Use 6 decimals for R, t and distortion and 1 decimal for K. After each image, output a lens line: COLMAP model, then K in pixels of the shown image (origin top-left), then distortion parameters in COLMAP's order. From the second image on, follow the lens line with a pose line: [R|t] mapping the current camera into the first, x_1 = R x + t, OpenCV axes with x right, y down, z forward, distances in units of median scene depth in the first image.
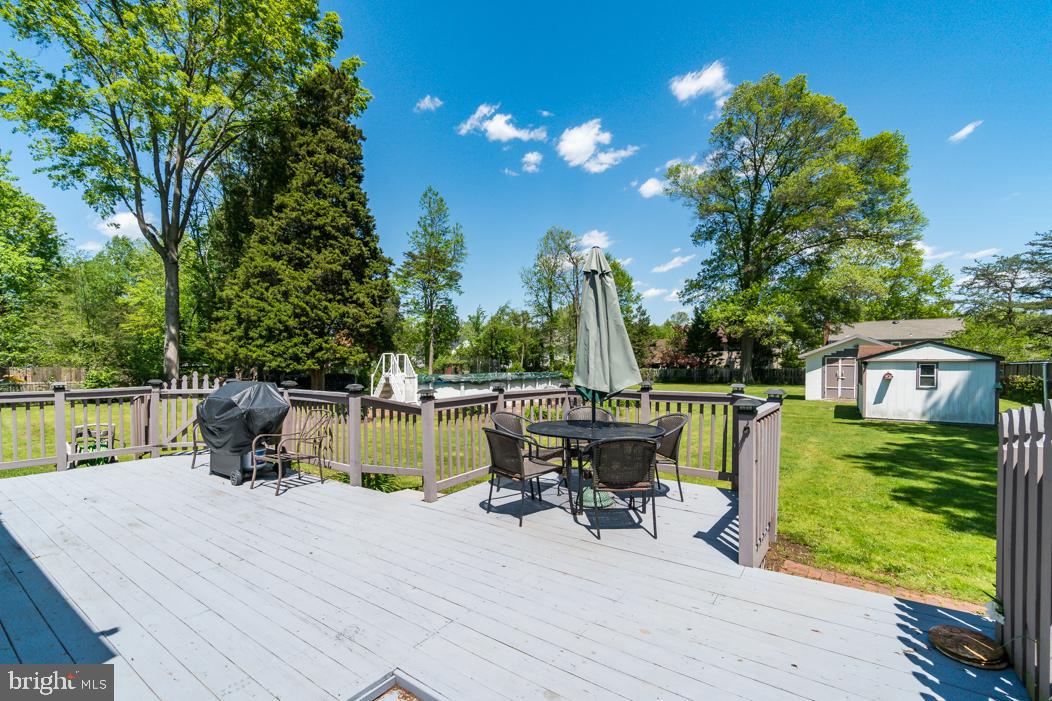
lens RADIAL K [[450.0, 0, 538.8], [0, 450.0, 365.3], [0, 0, 1]] dist [-0.004721, -0.000511]
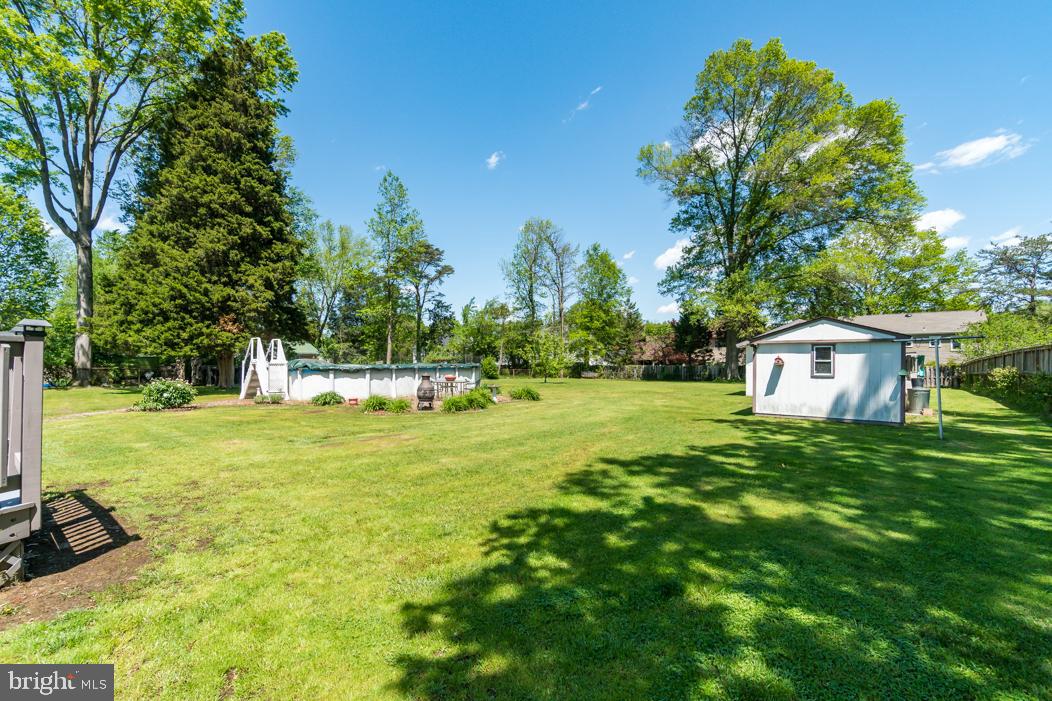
lens RADIAL K [[461.7, 0, 529.7], [0, 461.7, 355.3], [0, 0, 1]] dist [-0.001371, -0.000481]
pose [[0.998090, 0.005461, -0.061527, 0.234389], [-0.006735, 0.999767, -0.020511, 0.020251], [0.061401, 0.020886, 0.997895, 0.087201]]
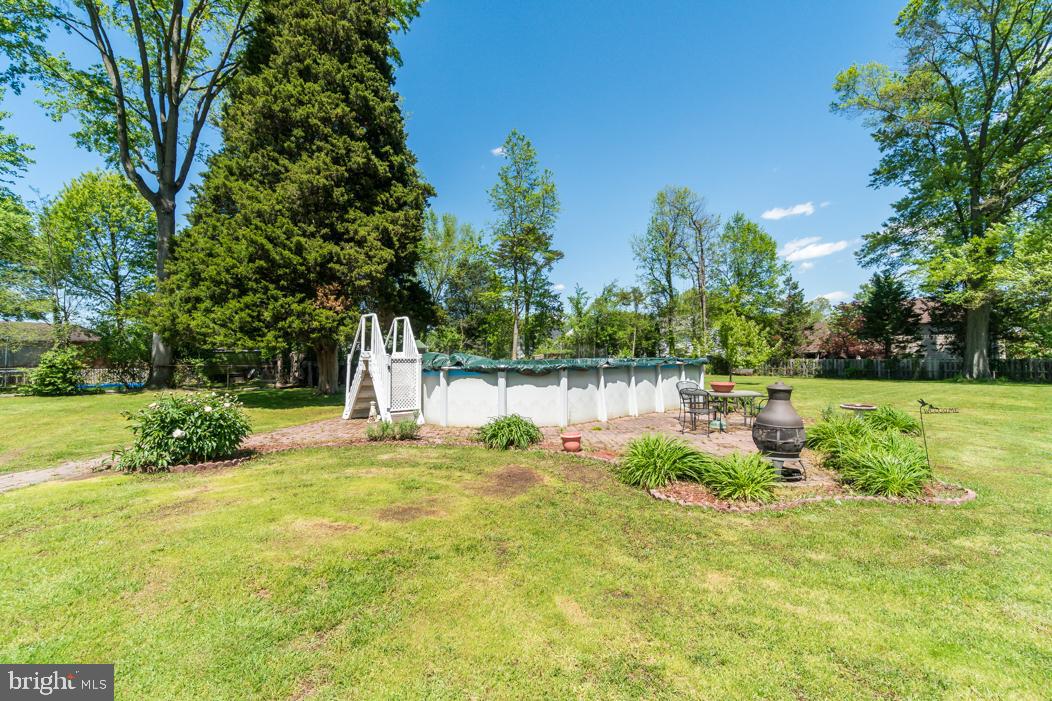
lens RADIAL K [[465.8, 0, 550.3], [0, 465.8, 329.2], [0, 0, 1]] dist [-0.008928, -0.000118]
pose [[0.976896, -0.010329, -0.213466, -0.012338], [-0.003222, 0.998006, -0.063032, 0.020606], [0.213691, 0.062264, 0.974915, 0.440193]]
